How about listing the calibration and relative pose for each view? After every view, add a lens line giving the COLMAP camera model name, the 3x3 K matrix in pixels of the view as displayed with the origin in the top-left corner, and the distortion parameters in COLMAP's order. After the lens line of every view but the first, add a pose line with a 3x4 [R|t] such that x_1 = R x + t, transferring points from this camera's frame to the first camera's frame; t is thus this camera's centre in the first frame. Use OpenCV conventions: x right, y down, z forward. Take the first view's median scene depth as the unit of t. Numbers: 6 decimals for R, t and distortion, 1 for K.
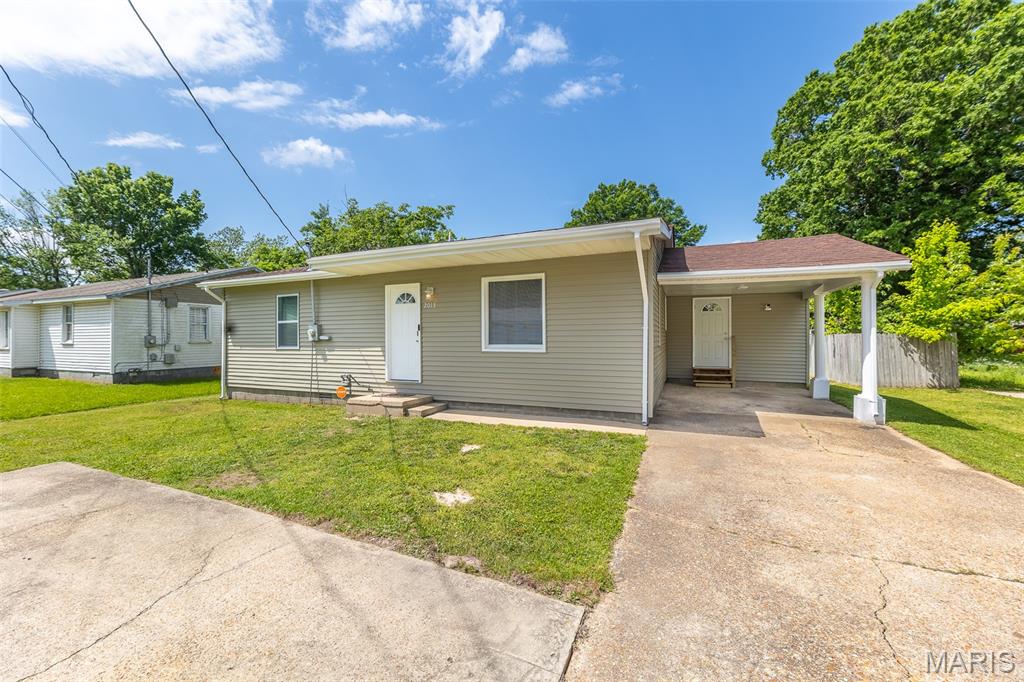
lens RADIAL K [[407.7, 0, 512.5], [0, 407.7, 338.3], [0, 0, 1]] dist [0.003862, 0.000120]
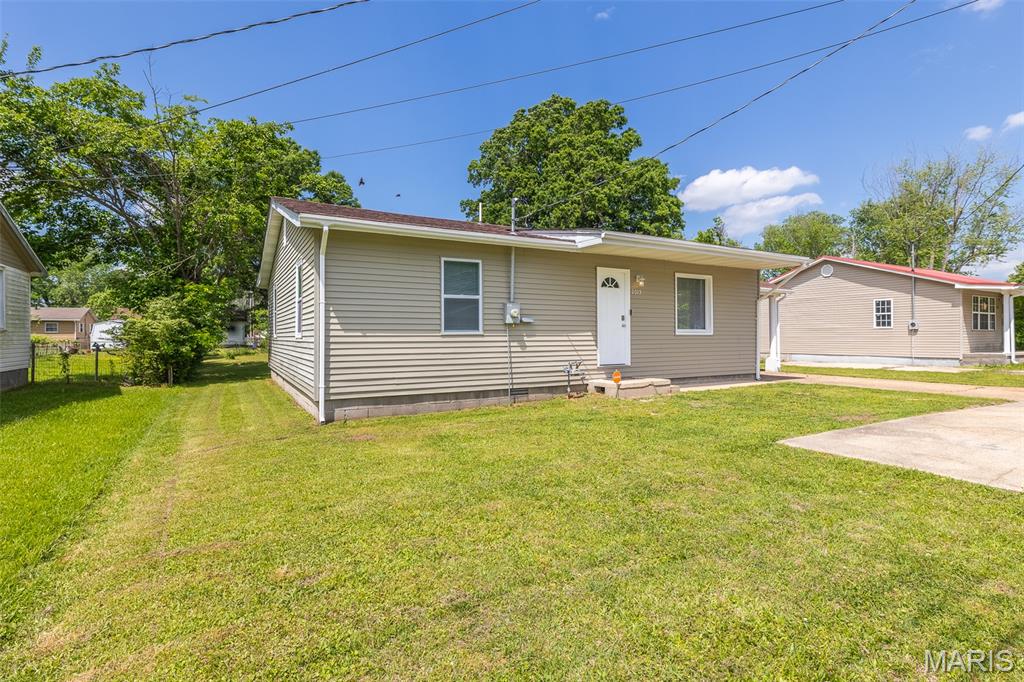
lens RADIAL K [[494.1, 0, 511.2], [0, 494.1, 337.7], [0, 0, 1]] dist [0.002454, 0.000111]
pose [[0.602983, 0.000082, 0.797754, -1.263382], [-0.000393, 1.000000, 0.000195, 0.033572], [-0.797754, -0.000431, 0.602983, 0.427843]]
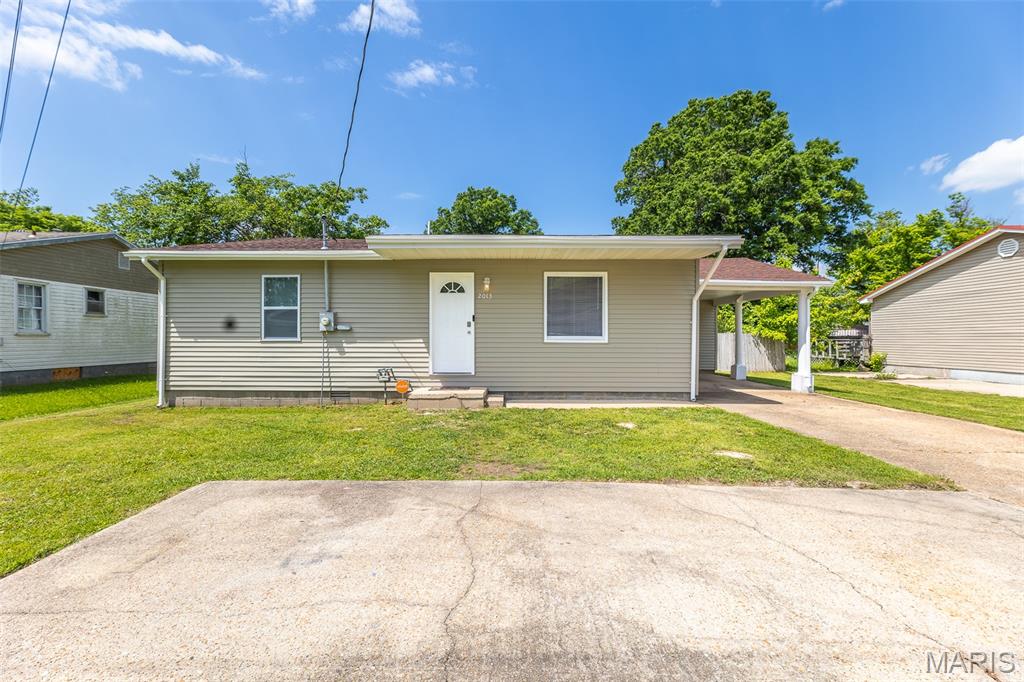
lens RADIAL K [[407.7, 0, 511.5], [0, 407.7, 341.6], [0, 0, 1]] dist [0.003862, 0.000120]
pose [[0.920282, 0.004870, 0.391225, -0.468981], [-0.007293, 0.999962, 0.004707, 0.021432], [-0.391187, -0.007185, 0.920283, 0.057031]]
